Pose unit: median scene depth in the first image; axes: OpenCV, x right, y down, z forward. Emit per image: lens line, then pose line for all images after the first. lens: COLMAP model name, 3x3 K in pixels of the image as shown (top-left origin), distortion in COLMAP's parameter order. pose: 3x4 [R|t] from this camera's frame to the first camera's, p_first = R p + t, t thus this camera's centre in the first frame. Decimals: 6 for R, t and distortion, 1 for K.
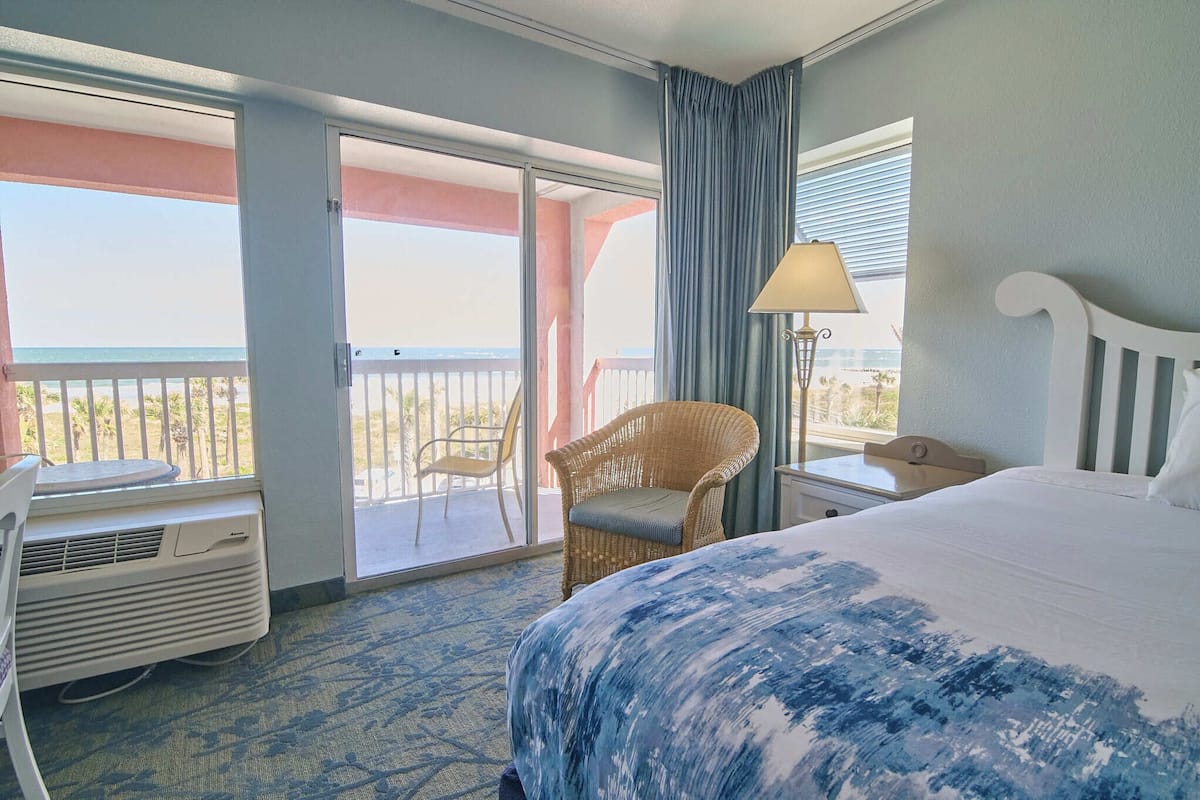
lens RADIAL K [[560.2, 0, 600.0], [0, 560.2, 400.0], [0, 0, 1]] dist [0.001428, -0.000036]
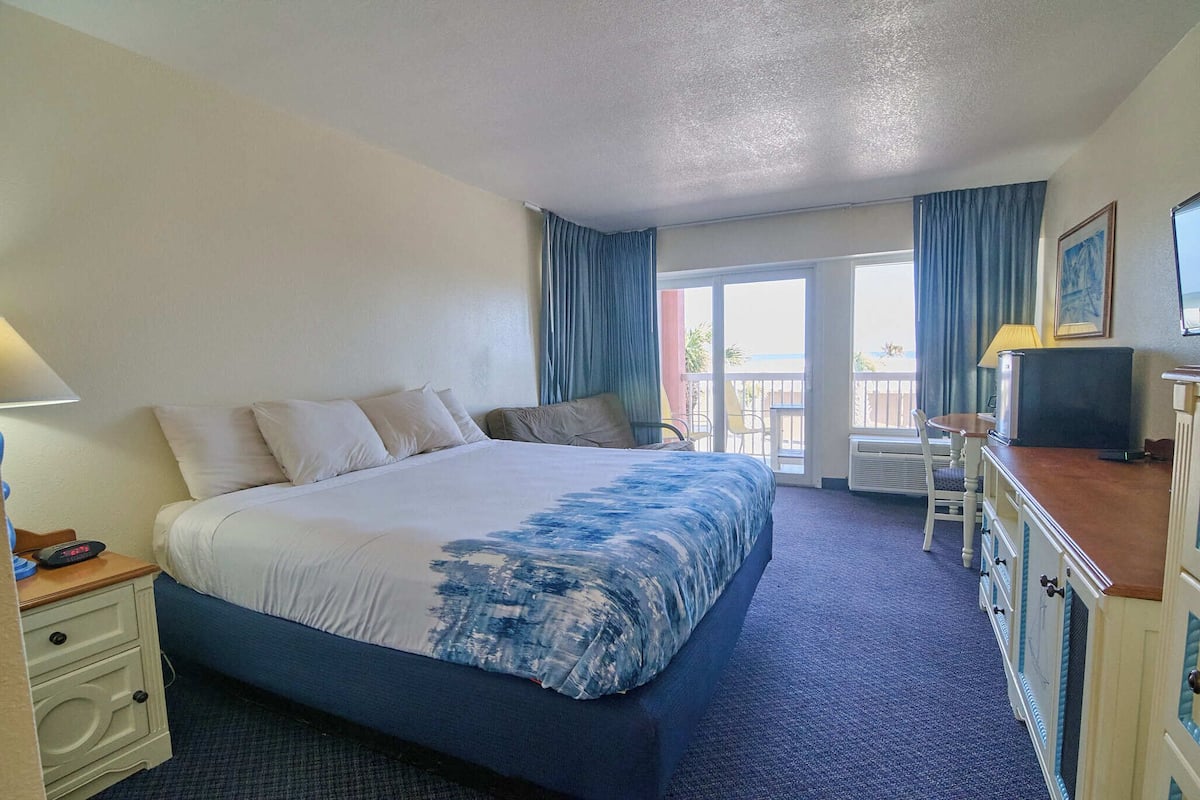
lens RADIAL K [[560.2, 0, 600.0], [0, 560.2, 400.0], [0, 0, 1]] dist [0.001428, -0.000036]
pose [[-0.553550, -0.052183, 0.831179, -1.176415], [0.087314, 0.988898, 0.120235, -0.300360], [-0.828226, 0.139130, -0.542848, 1.469436]]
